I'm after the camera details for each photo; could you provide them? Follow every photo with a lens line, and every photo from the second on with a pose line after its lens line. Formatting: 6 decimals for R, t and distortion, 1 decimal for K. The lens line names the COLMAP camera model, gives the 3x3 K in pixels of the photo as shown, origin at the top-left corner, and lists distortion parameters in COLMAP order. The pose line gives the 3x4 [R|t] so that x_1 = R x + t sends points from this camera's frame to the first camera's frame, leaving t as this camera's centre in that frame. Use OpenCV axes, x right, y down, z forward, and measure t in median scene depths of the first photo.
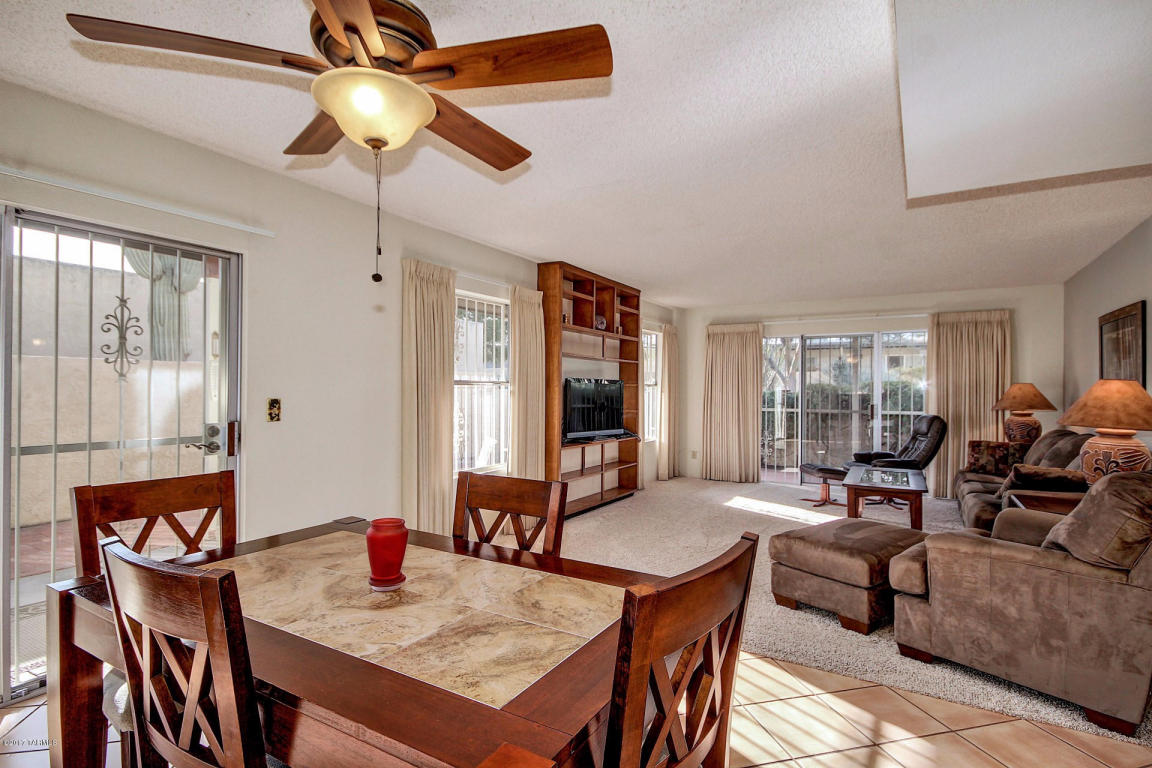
lens RADIAL K [[570.4, 0, 576.0], [0, 570.4, 384.0], [0, 0, 1]] dist [0.002079, 0.000638]
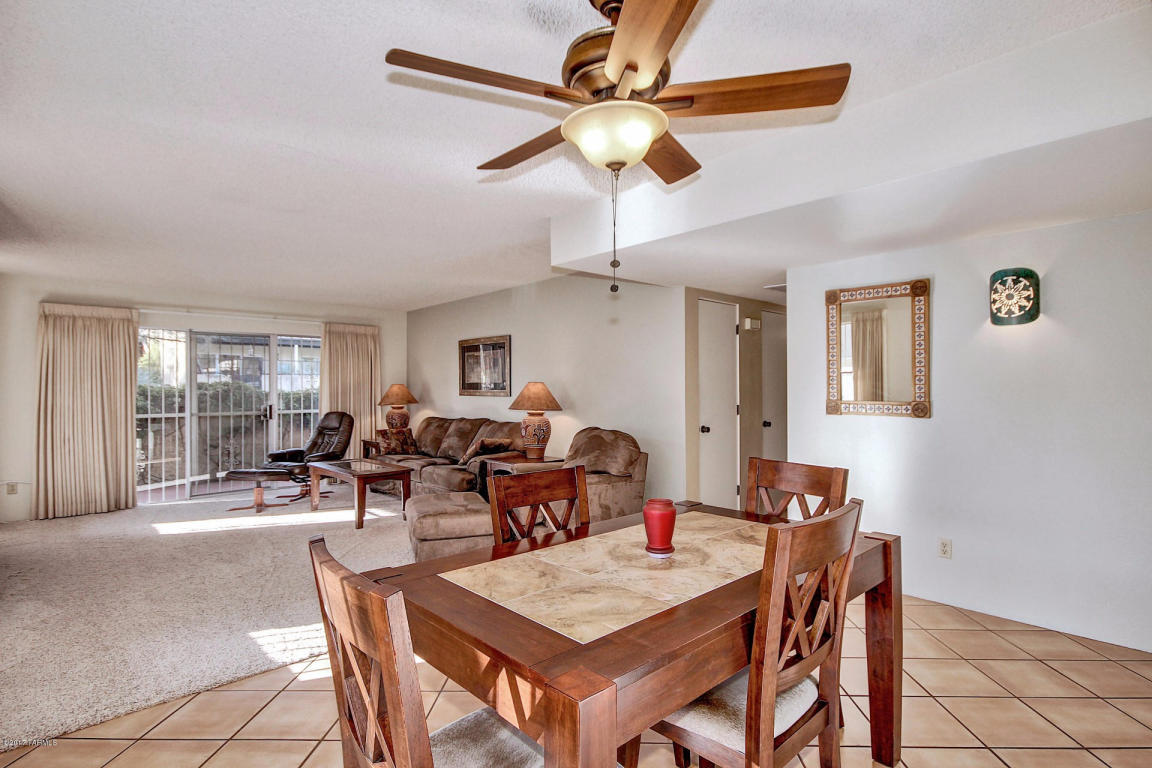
lens RADIAL K [[572.4, 0, 595.6], [0, 572.4, 385.7], [0, 0, 1]] dist [0.028004, -0.016204]
pose [[0.269011, -0.003504, 0.963131, -0.345747], [0.000313, 0.999994, 0.003550, -0.002031], [-0.963137, -0.000654, 0.269010, 0.179892]]
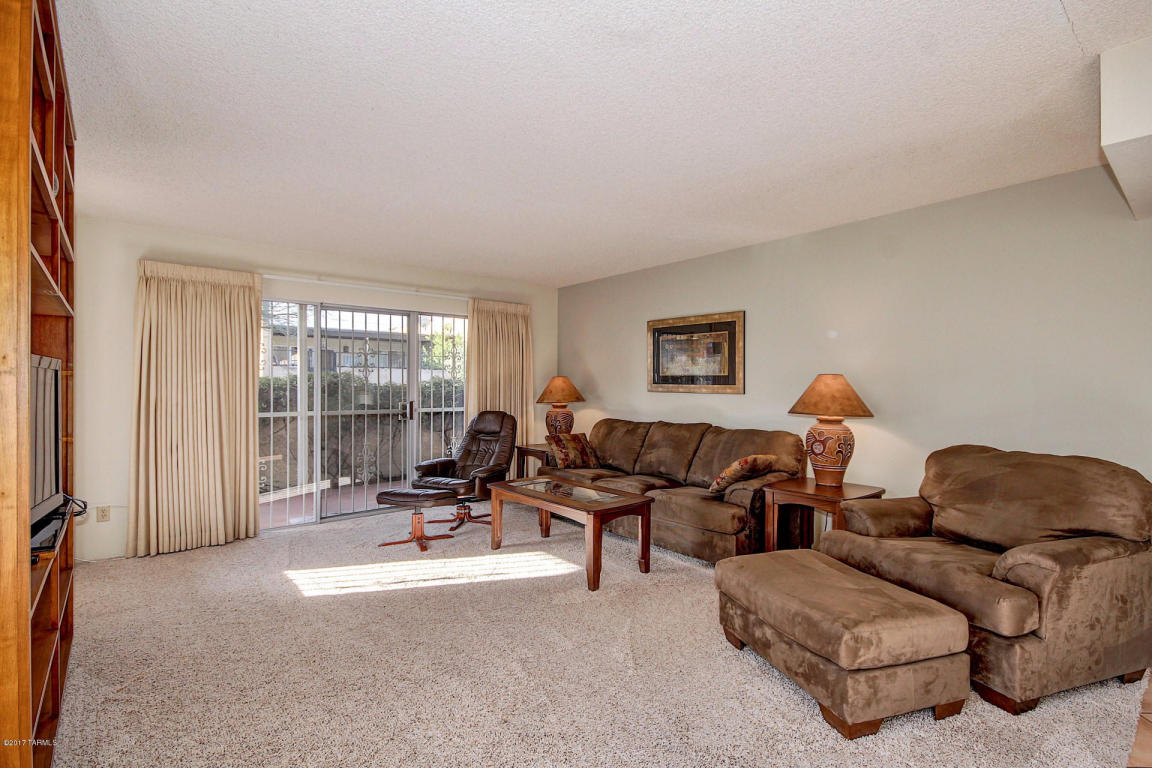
lens RADIAL K [[549.8, 0, 602.2], [0, 549.8, 385.1], [0, 0, 1]] dist [-0.002447, -0.000140]
pose [[0.309967, -0.007204, 0.950720, -0.143810], [-0.008687, 0.999908, 0.010409, 0.003039], [-0.950708, -0.011485, 0.309876, 0.555406]]
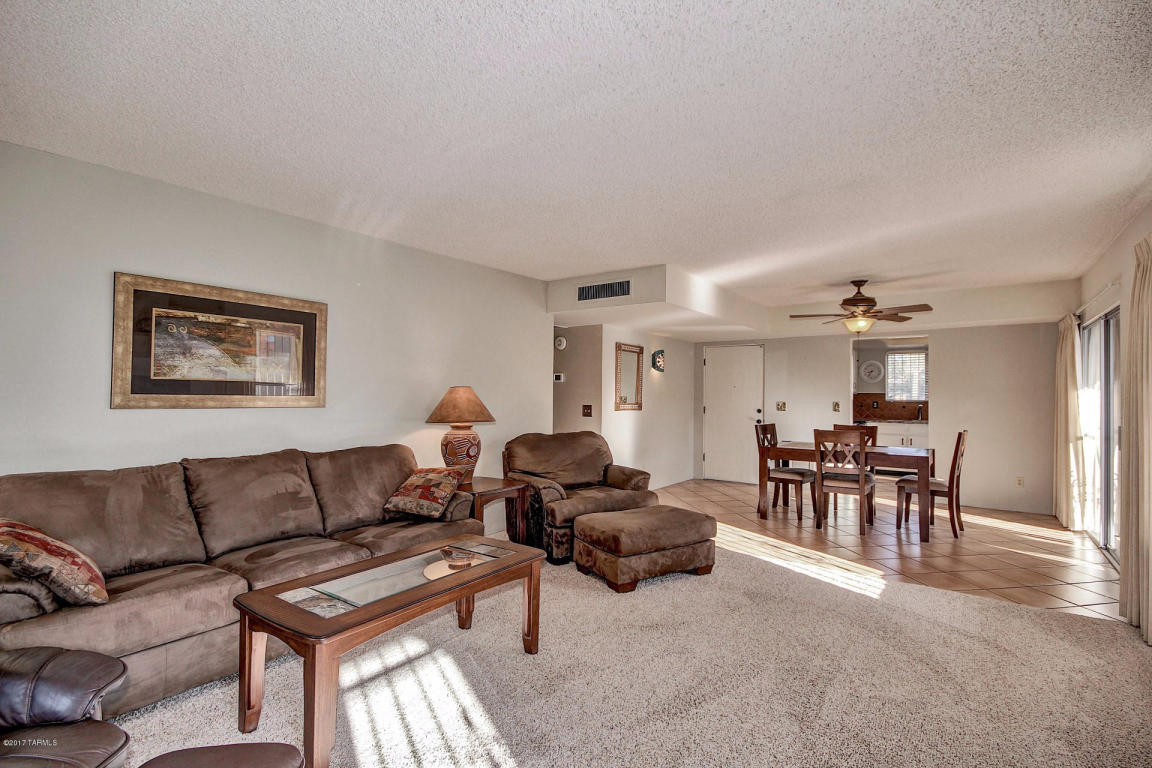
lens RADIAL K [[543.7, 0, 576.0], [0, 543.7, 384.0], [0, 0, 1]] dist [-0.000661, -0.000020]
pose [[-0.996265, -0.000293, 0.086345, 0.288008], [-0.003357, 0.999369, -0.035346, 0.015569], [-0.086281, -0.035504, -0.995638, 1.147162]]
